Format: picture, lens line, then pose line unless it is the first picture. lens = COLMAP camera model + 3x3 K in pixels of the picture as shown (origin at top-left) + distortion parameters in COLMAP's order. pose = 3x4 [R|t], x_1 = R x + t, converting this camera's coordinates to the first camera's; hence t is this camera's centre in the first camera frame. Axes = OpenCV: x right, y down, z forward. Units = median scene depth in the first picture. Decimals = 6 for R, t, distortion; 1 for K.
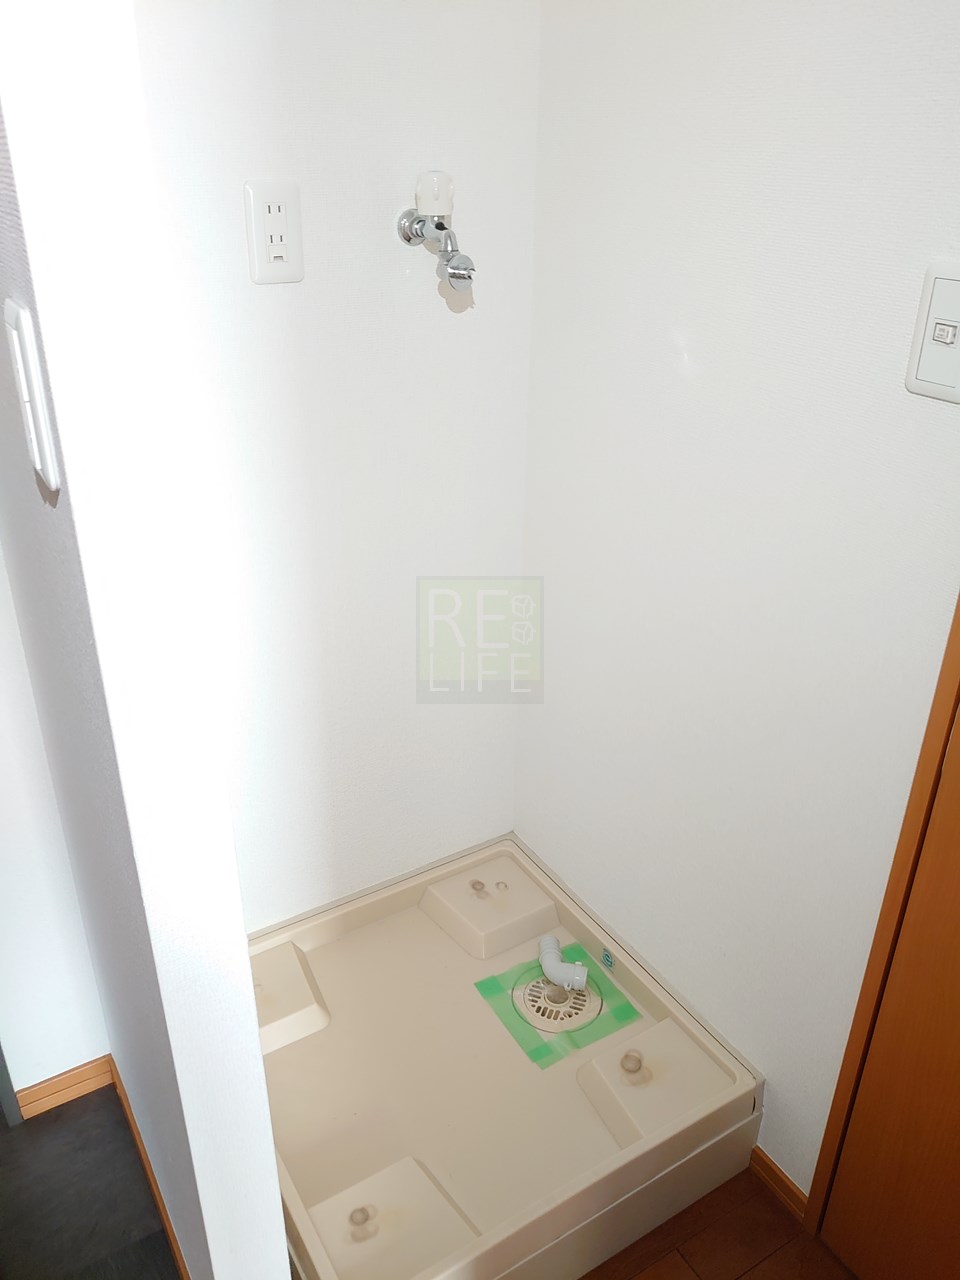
lens RADIAL K [[987.4, 0, 477.9], [0, 987.4, 645.5], [0, 0, 1]] dist [-0.018464, -0.005992]
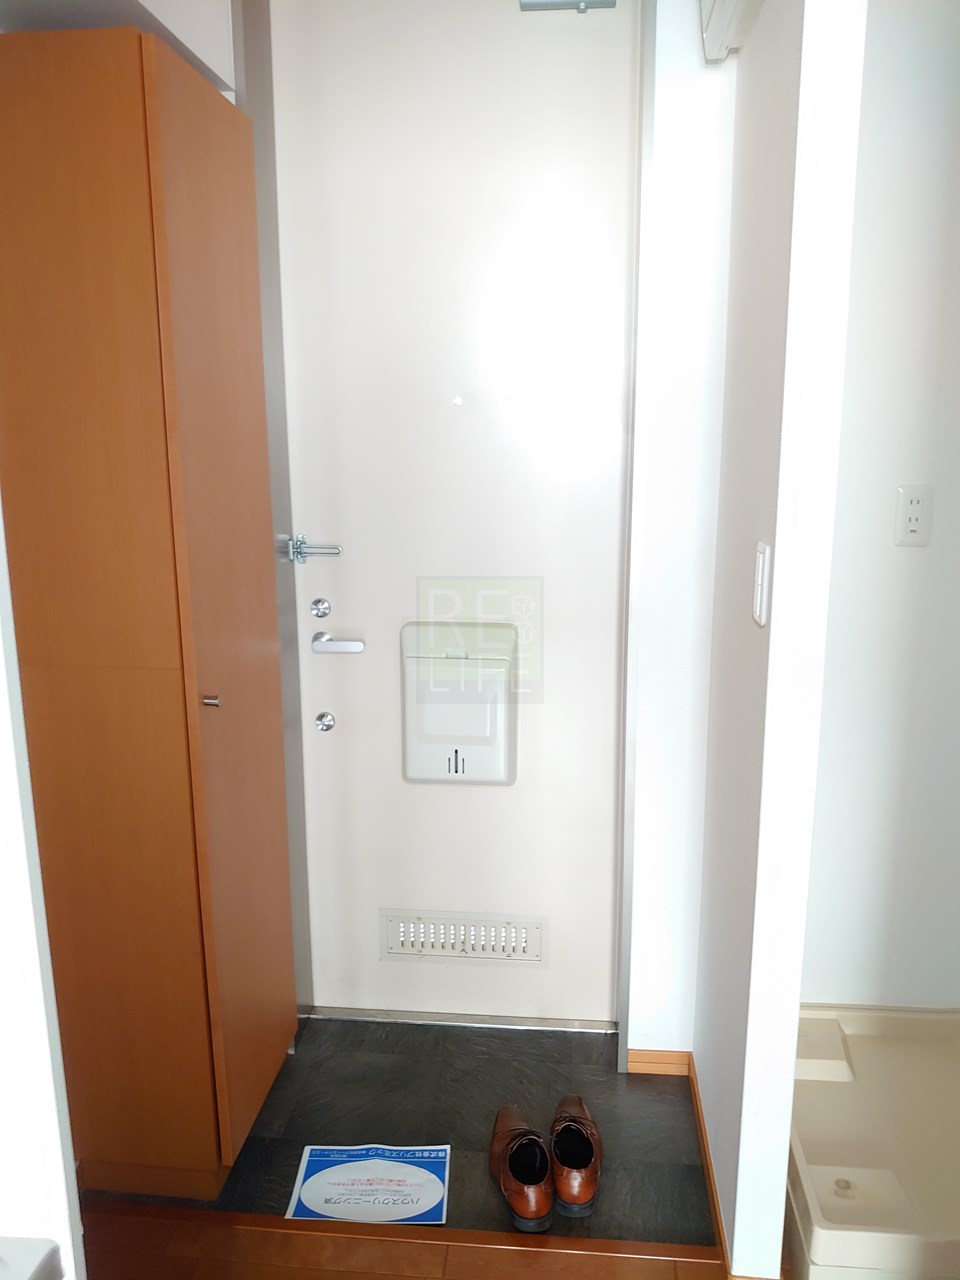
lens RADIAL K [[987.4, 0, 477.9], [0, 987.4, 645.5], [0, 0, 1]] dist [-0.018464, -0.005992]
pose [[0.794038, 0.111941, -0.597472, 0.202620], [-0.258510, 0.951772, -0.165236, 0.218536], [0.550161, 0.285656, 0.784681, -0.560828]]
